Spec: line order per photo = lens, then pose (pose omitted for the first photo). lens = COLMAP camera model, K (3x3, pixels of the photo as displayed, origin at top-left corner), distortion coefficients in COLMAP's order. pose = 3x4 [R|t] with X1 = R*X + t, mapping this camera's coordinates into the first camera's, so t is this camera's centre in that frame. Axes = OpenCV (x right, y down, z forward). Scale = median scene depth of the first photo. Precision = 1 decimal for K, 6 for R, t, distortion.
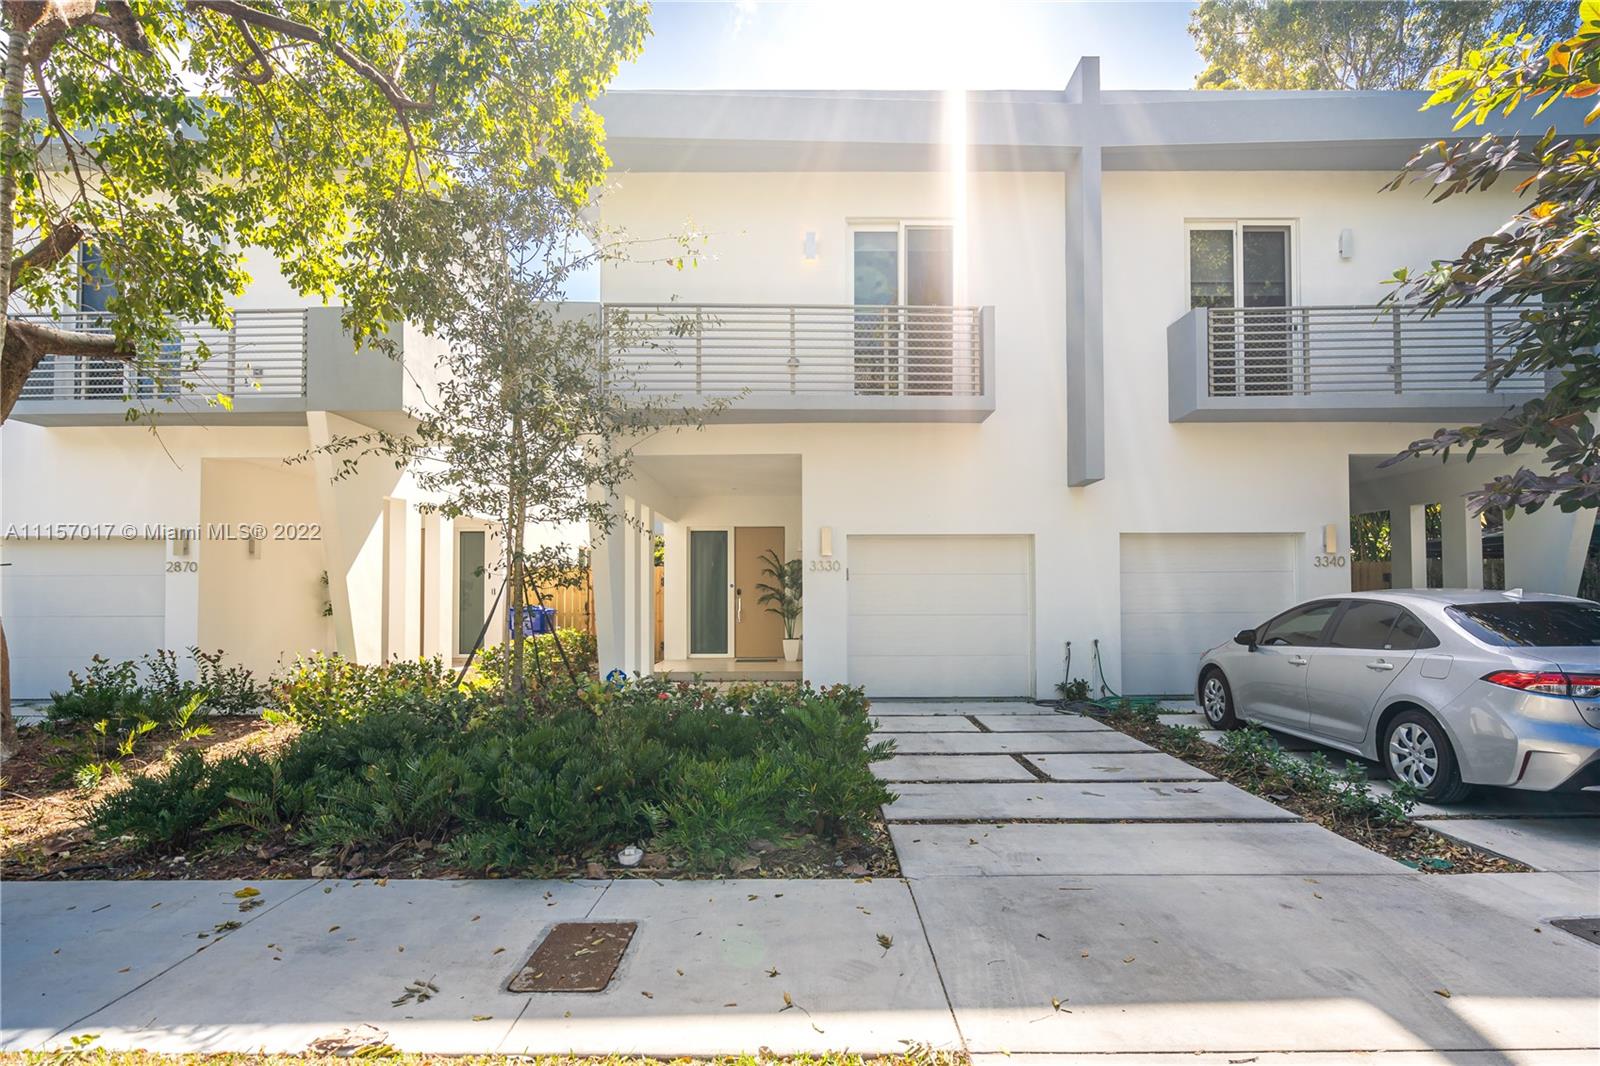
lens RADIAL K [[789.6, 0, 812.2], [0, 789.6, 582.0], [0, 0, 1]] dist [-0.005597, -0.000252]
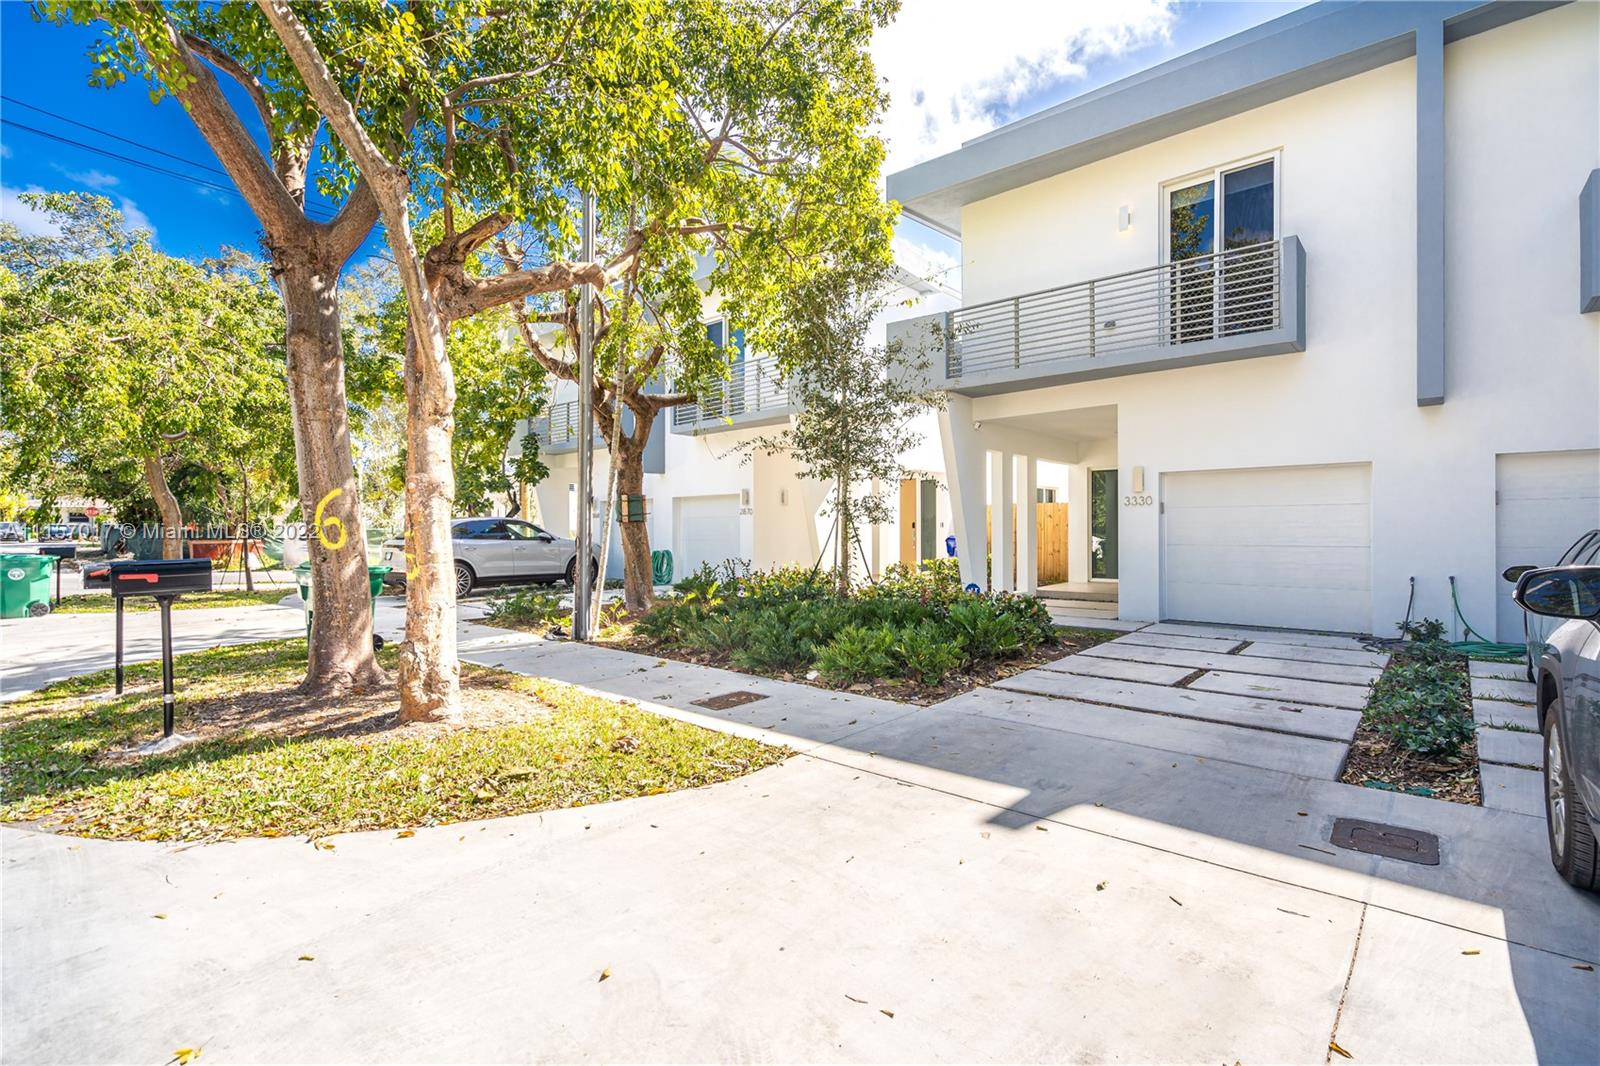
lens RADIAL K [[735.2, 0, 813.3], [0, 735.2, 534.4], [0, 0, 1]] dist [-0.001418, -0.000029]
pose [[0.744831, 0.003773, -0.667242, 0.502638], [0.014103, 0.999672, 0.021396, -0.002184], [0.667104, -0.025347, 0.744534, -0.127485]]
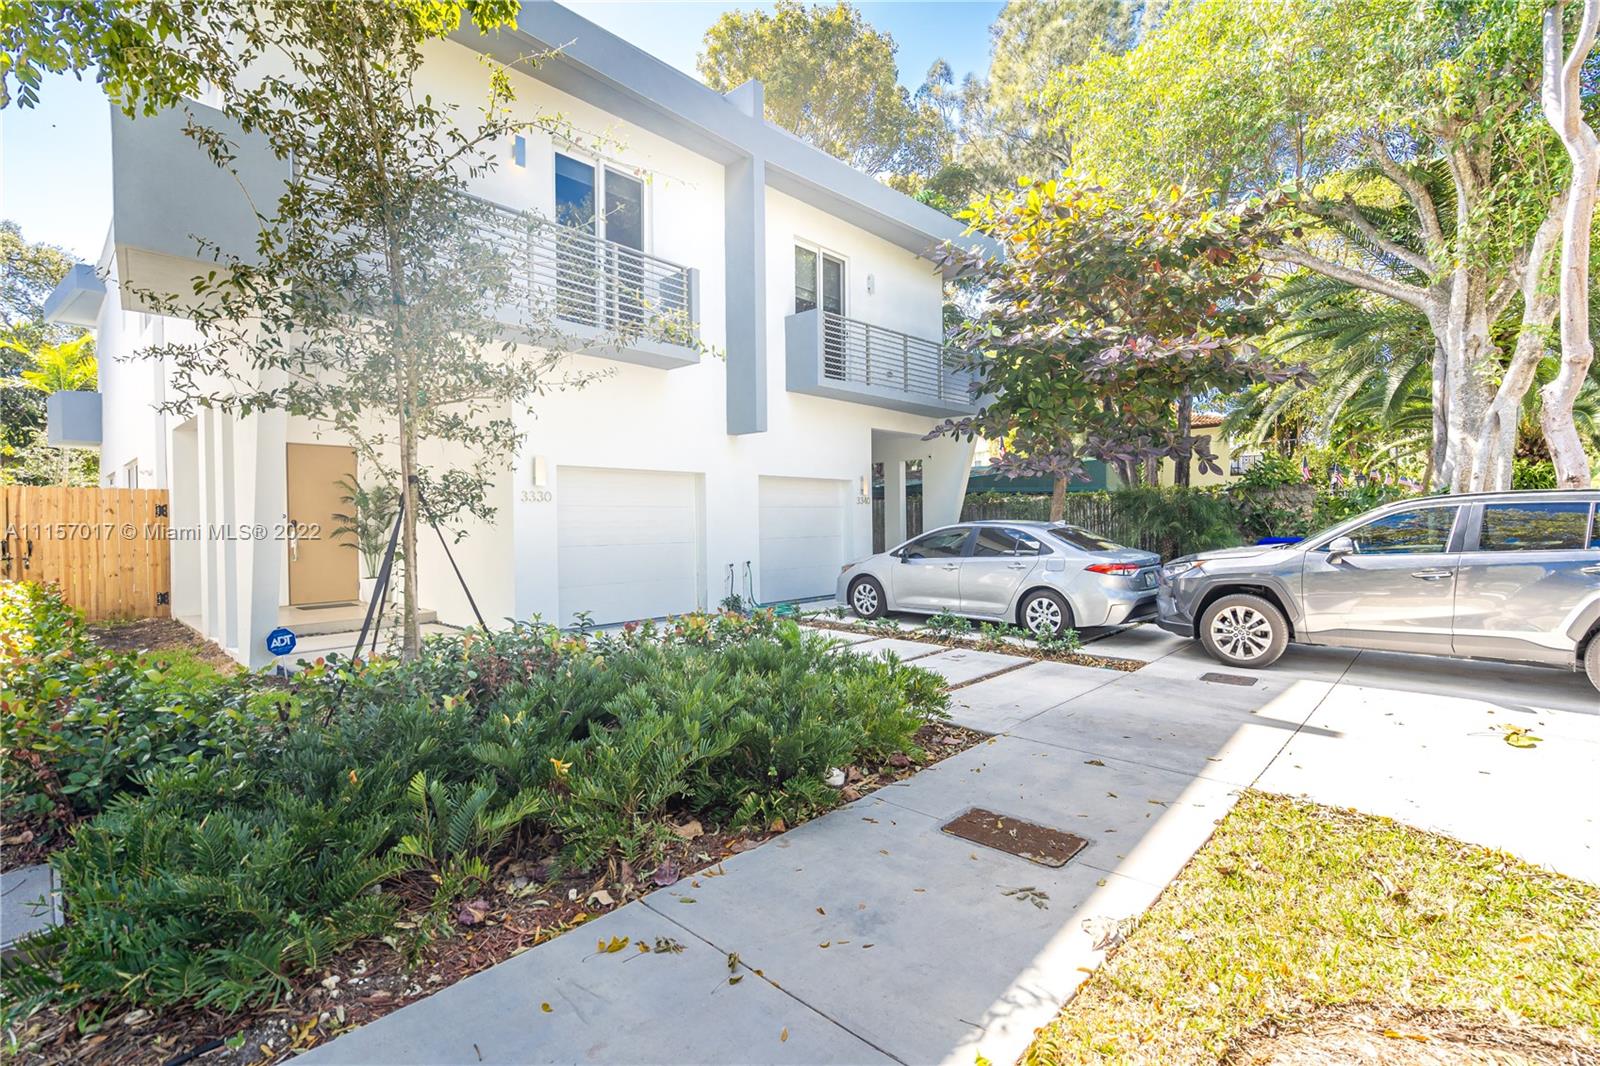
lens RADIAL K [[735.2, 0, 810.1], [0, 735.2, 528.7], [0, 0, 1]] dist [-0.001418, -0.000029]
pose [[0.673230, -0.011677, 0.739341, -0.565544], [-0.006439, 0.999745, 0.021653, -0.003616], [-0.739406, -0.019338, 0.672983, 0.212863]]
